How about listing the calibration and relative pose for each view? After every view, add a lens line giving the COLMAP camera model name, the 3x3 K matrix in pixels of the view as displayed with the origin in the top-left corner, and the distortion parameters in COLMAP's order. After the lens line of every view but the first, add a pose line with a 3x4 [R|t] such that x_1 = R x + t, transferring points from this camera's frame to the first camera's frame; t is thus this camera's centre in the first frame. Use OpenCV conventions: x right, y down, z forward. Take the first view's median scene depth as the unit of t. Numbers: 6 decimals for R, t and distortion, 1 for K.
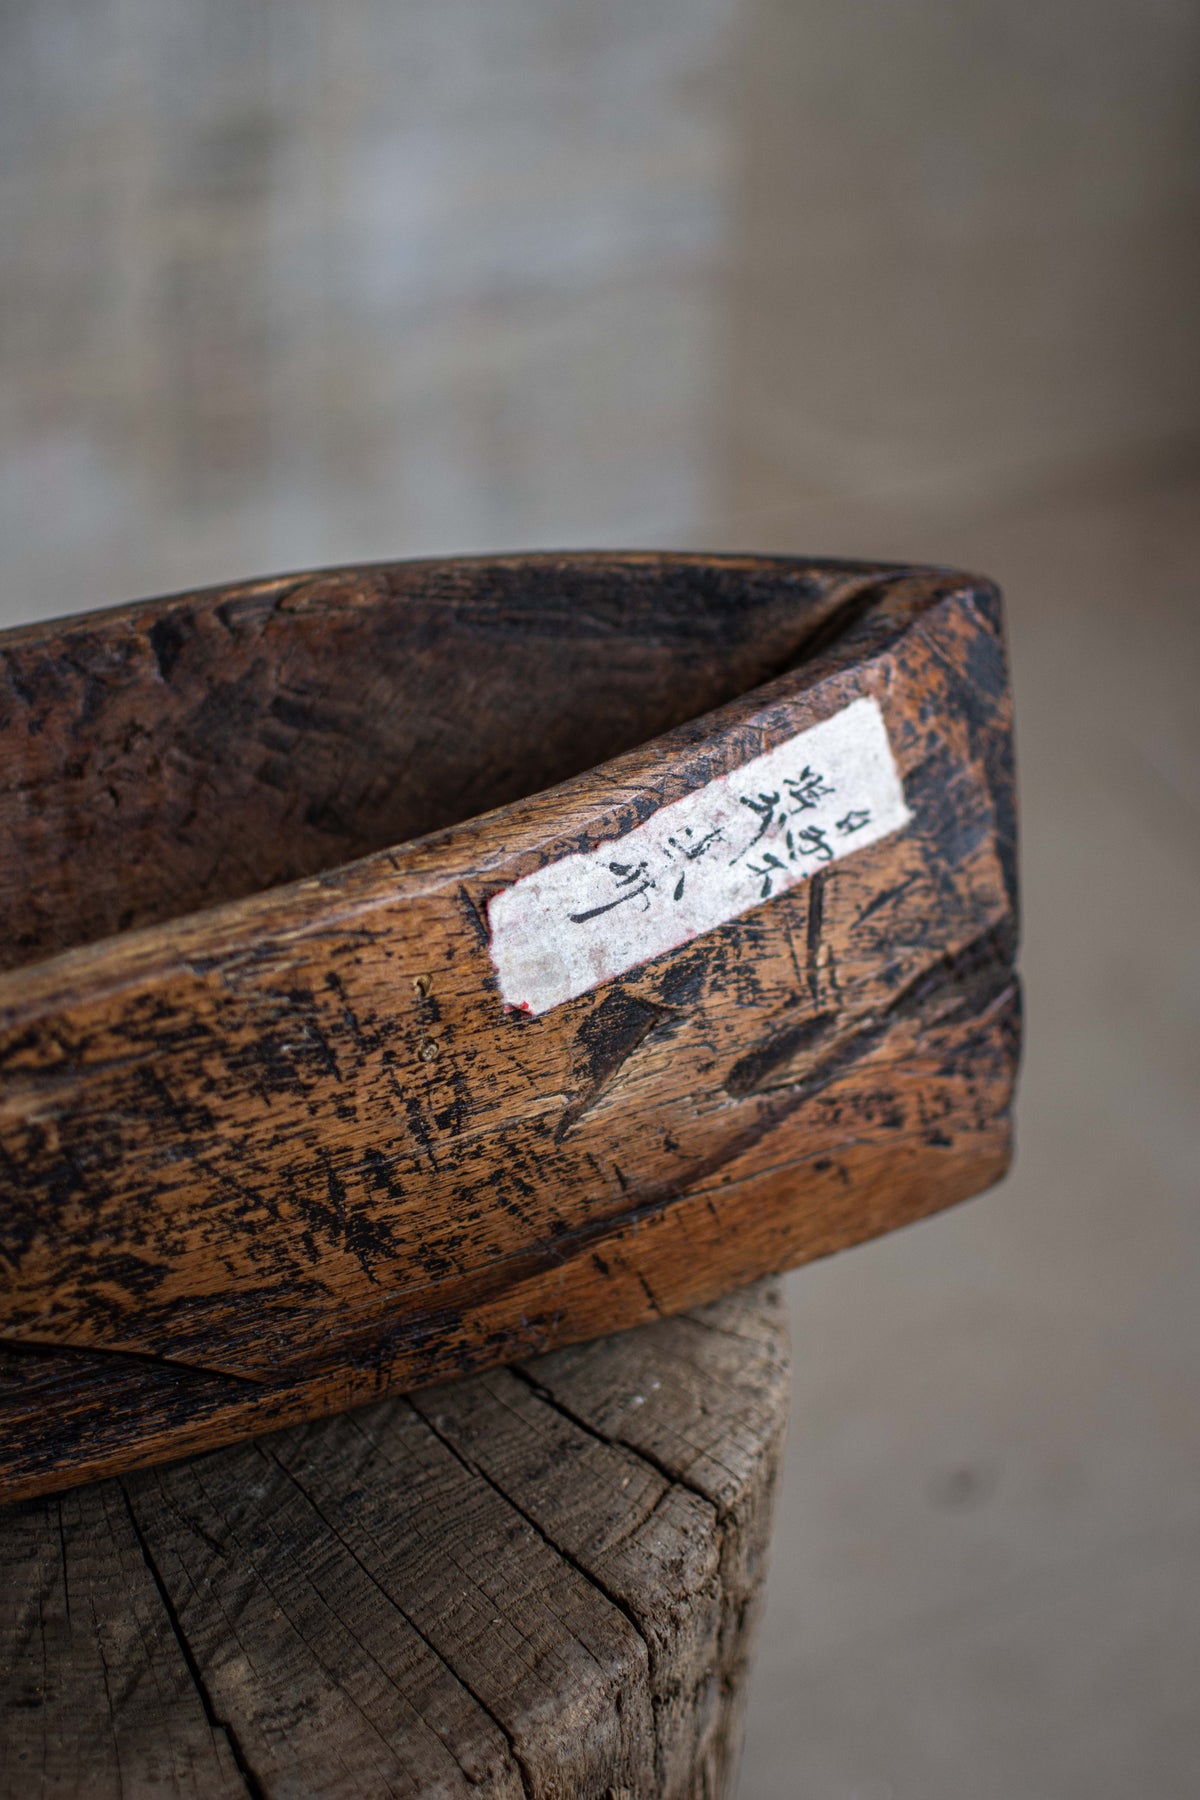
lens RADIAL K [[2809.3, 0, 600.0], [0, 2809.3, 900.0], [0, 0, 1]] dist [-0.219195, 0.159873]
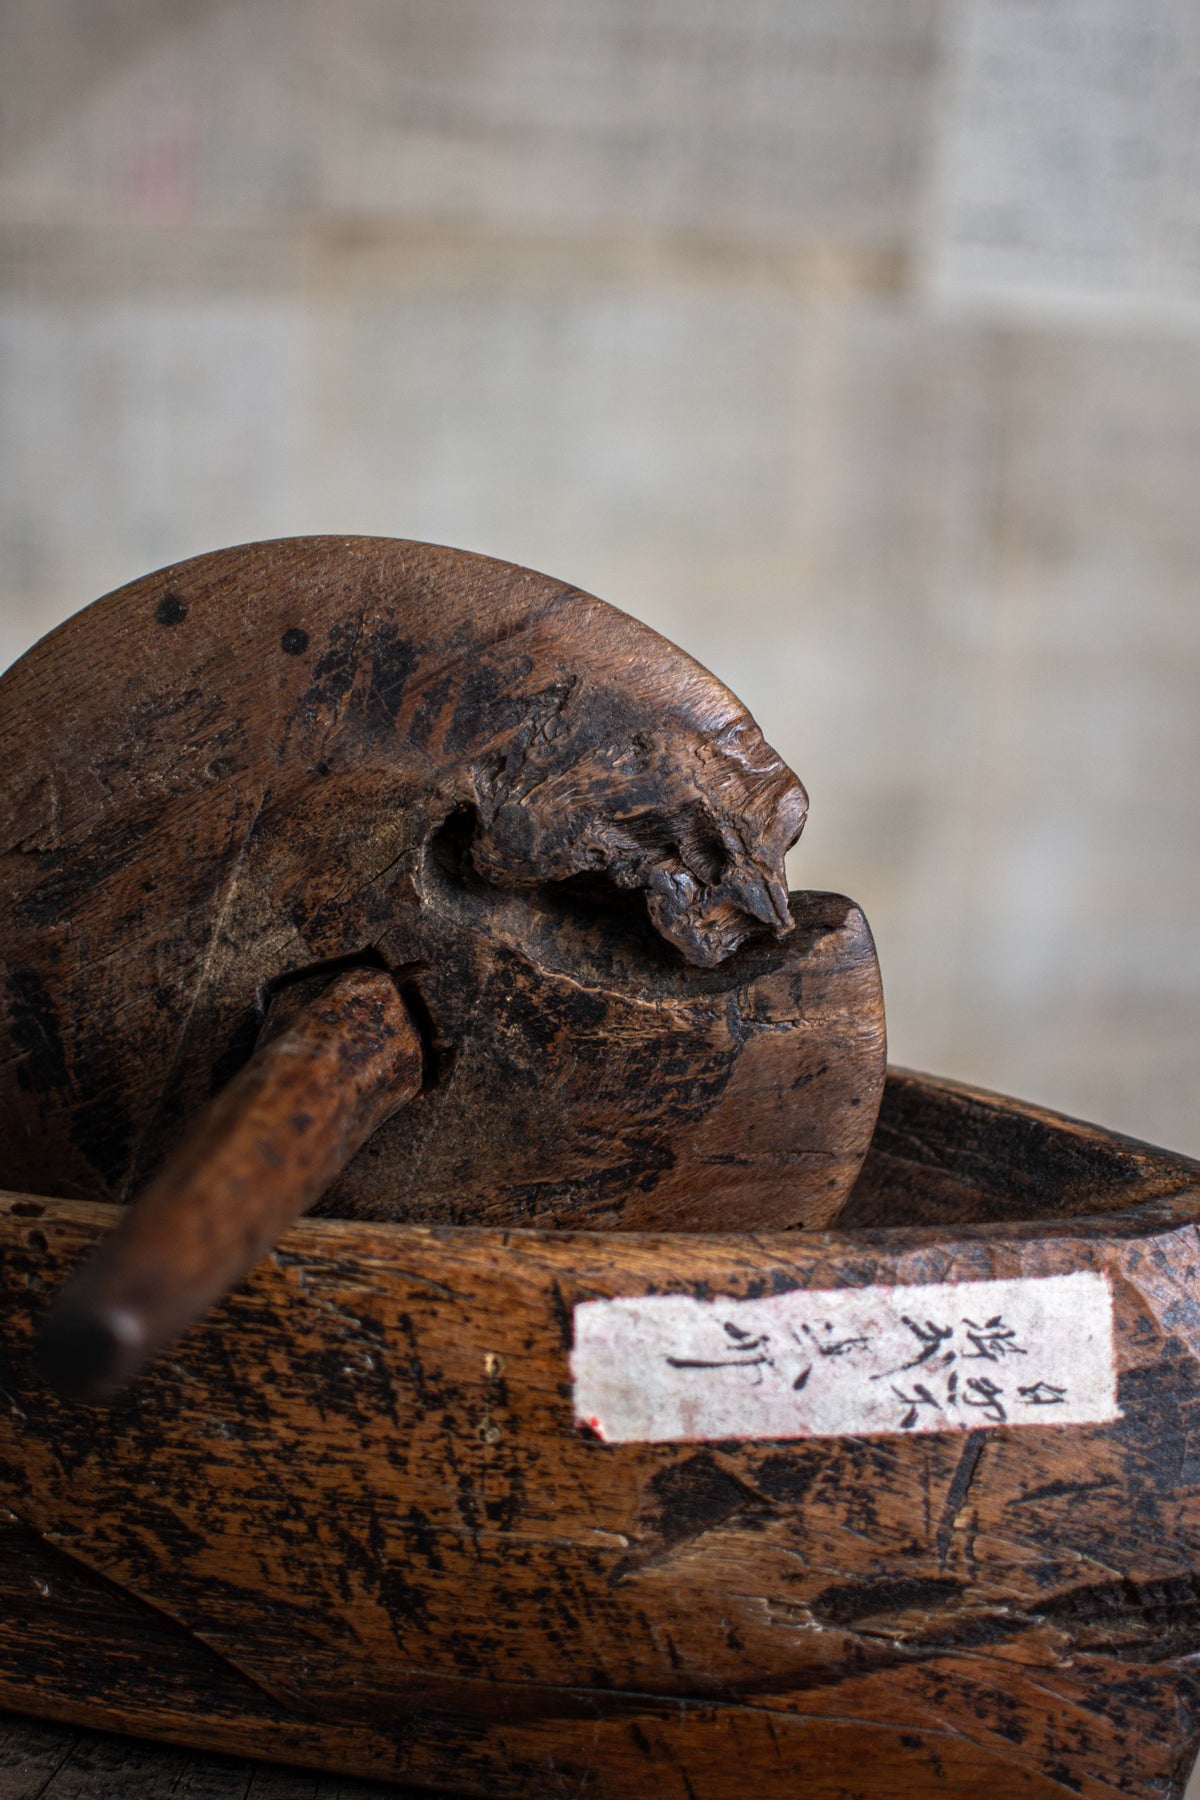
lens RADIAL K [[2809.3, 0, 600.0], [0, 2809.3, 900.0], [0, 0, 1]] dist [-0.219195, 0.159873]
pose [[0.824189, 0.222112, -0.520940, 0.438886], [-0.357957, 0.917137, -0.175292, 0.038237], [0.438838, 0.330948, 0.835401, 0.109283]]
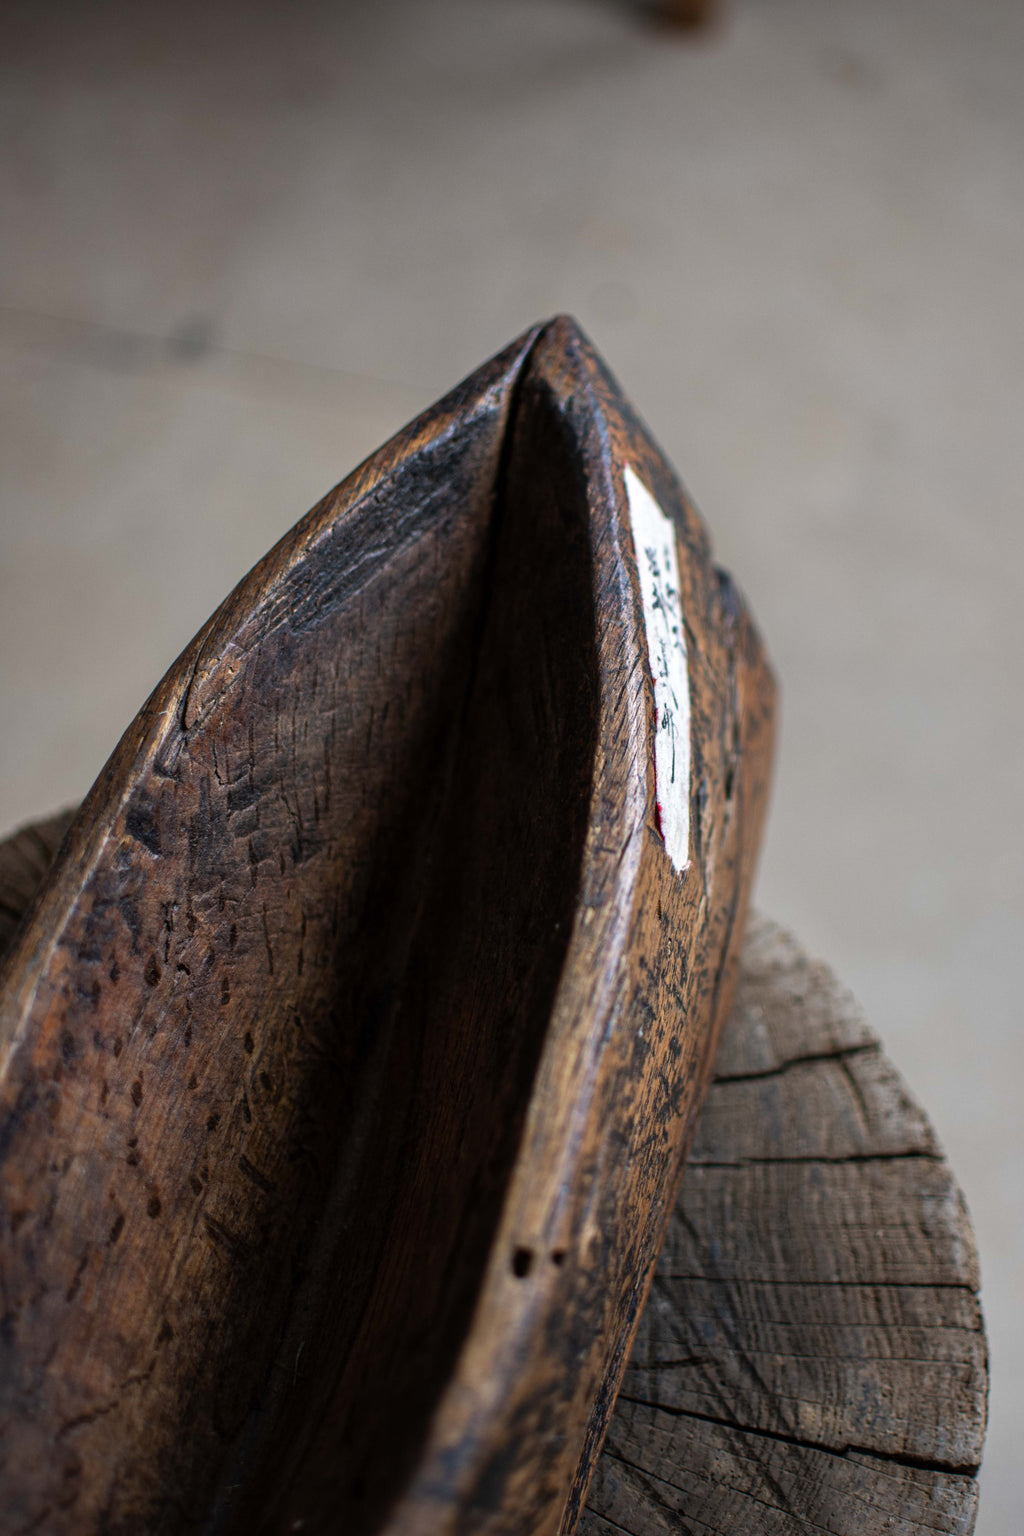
lens RADIAL K [[2397.2, 0, 512.0], [0, 2397.2, 768.0], [0, 0, 1]] dist [-0.219195, 0.159873]
pose [[0.631338, -0.651304, 0.420970, -0.460987], [0.505123, 0.757249, 0.414035, -0.437663], [-0.588442, -0.048755, 0.807068, 0.226102]]
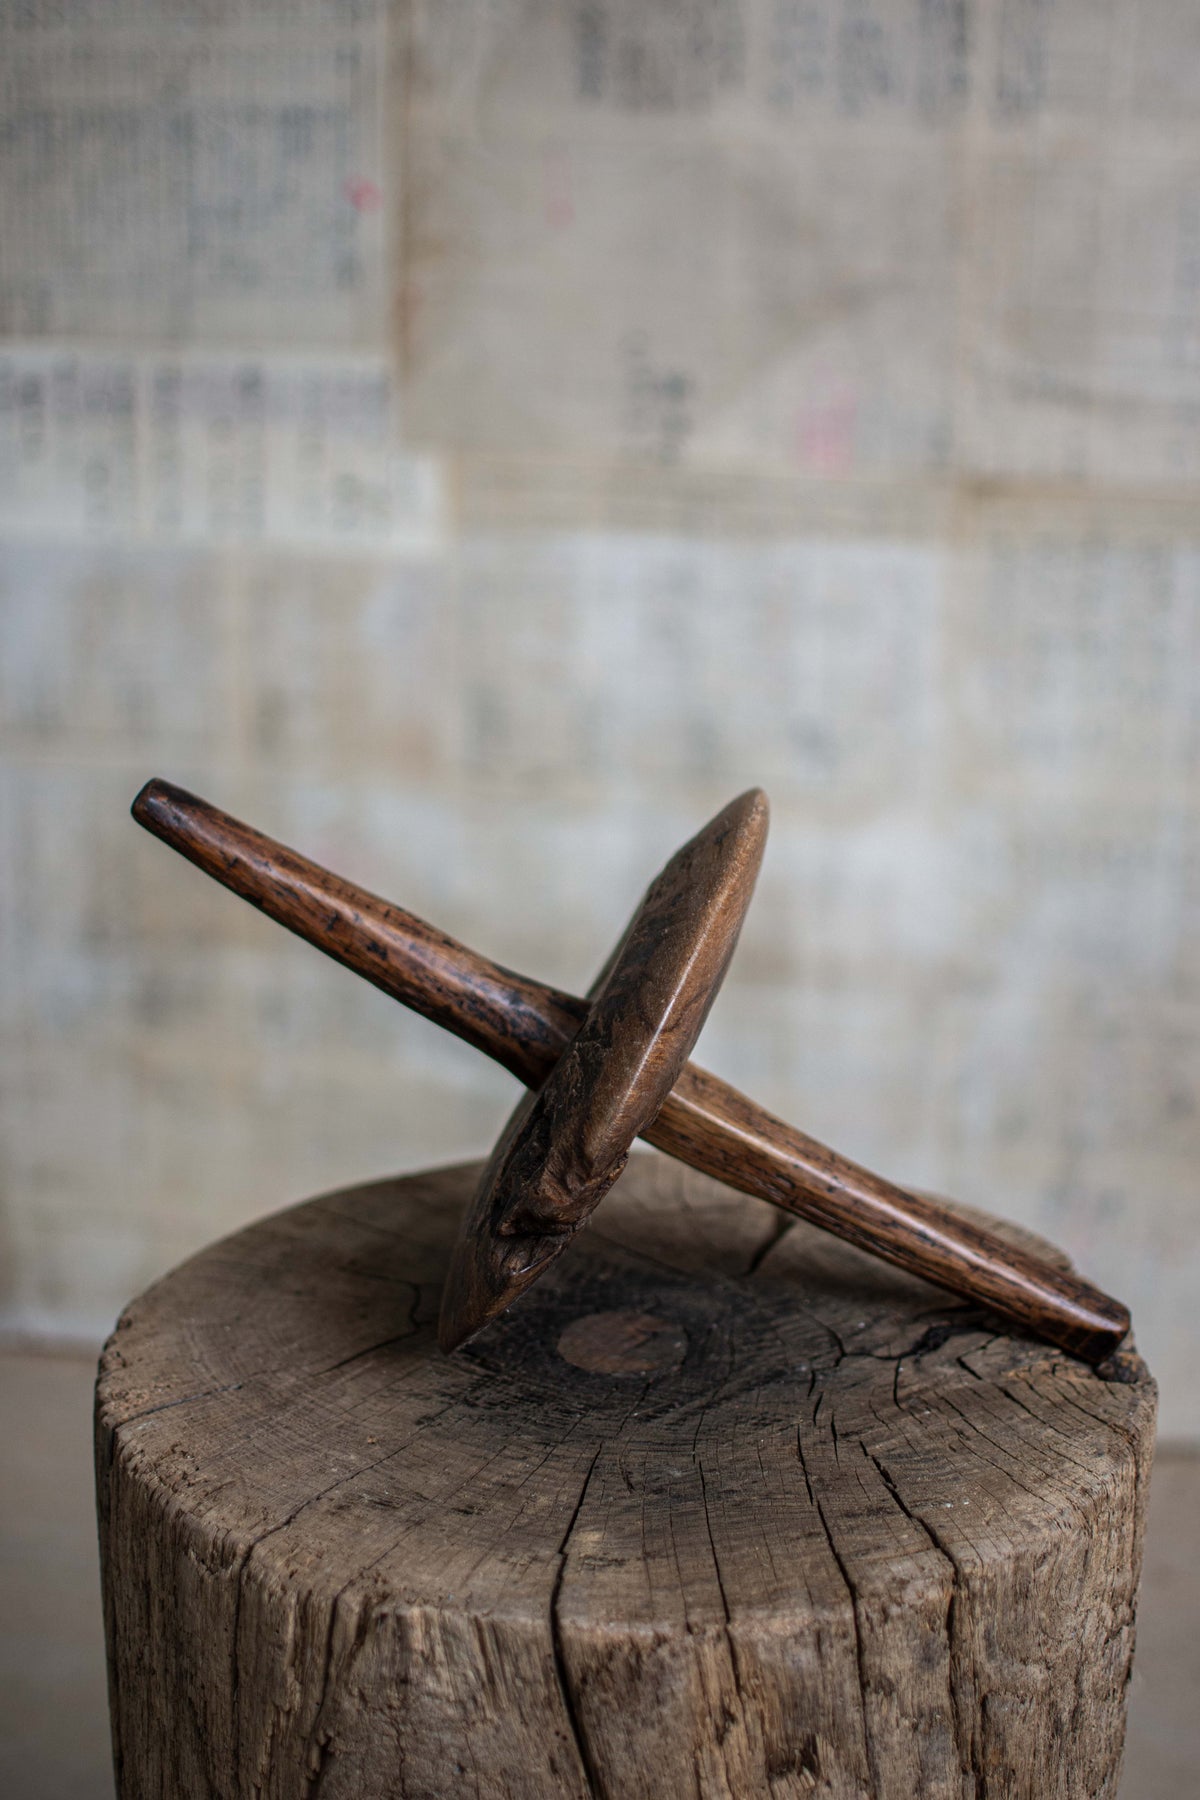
lens RADIAL K [[2809.3, 0, 600.0], [0, 2809.3, 900.0], [0, 0, 1]] dist [-0.219195, 0.159873]
pose [[0.827197, 0.132375, -0.546096, 0.633282], [-0.326847, 0.903881, -0.275988, 0.371676], [0.457072, 0.406787, 0.790954, -0.327799]]
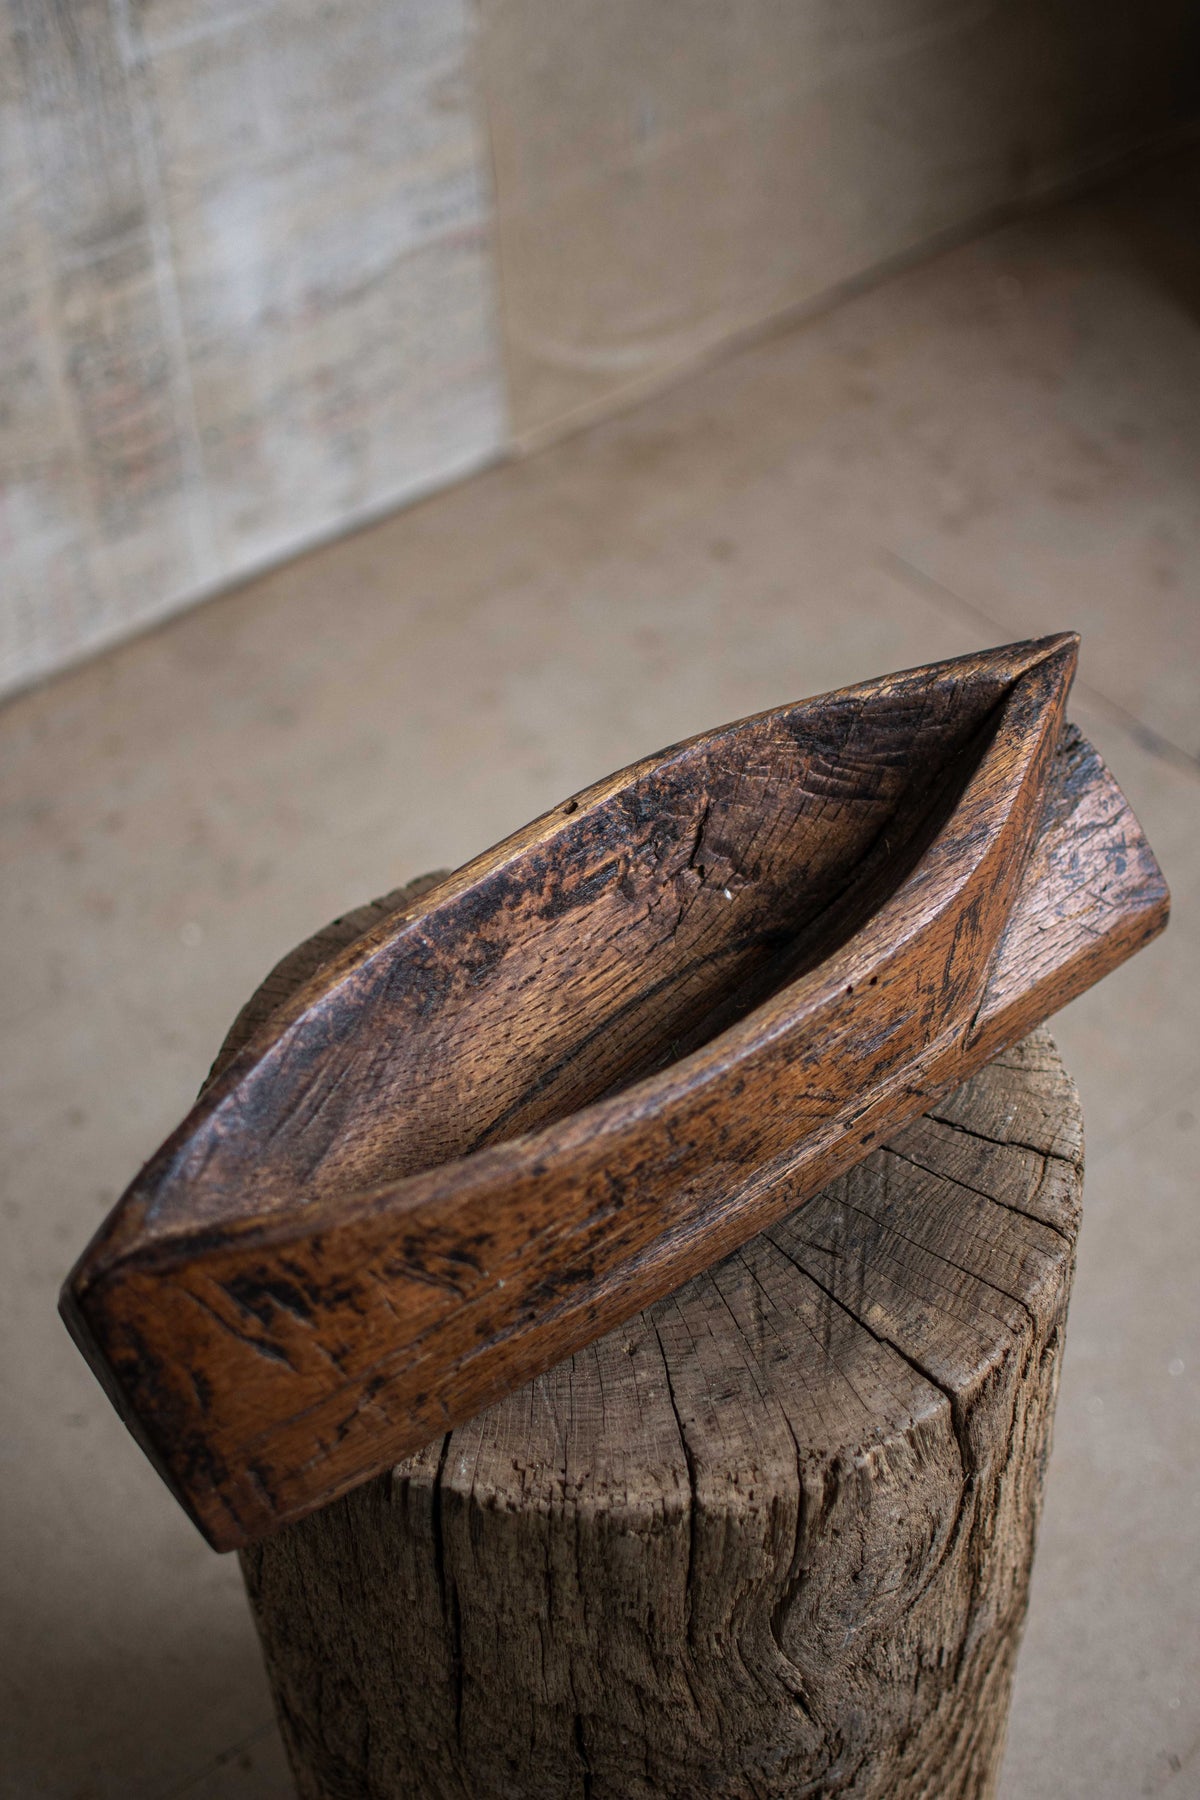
lens RADIAL K [[2809.3, 0, 600.0], [0, 2809.3, 900.0], [0, 0, 1]] dist [-0.219195, 0.159873]
pose [[0.962507, -0.236579, 0.132708, -0.481847], [0.222622, 0.968467, 0.111853, -0.235440], [-0.154986, -0.078115, 0.984824, -0.783636]]
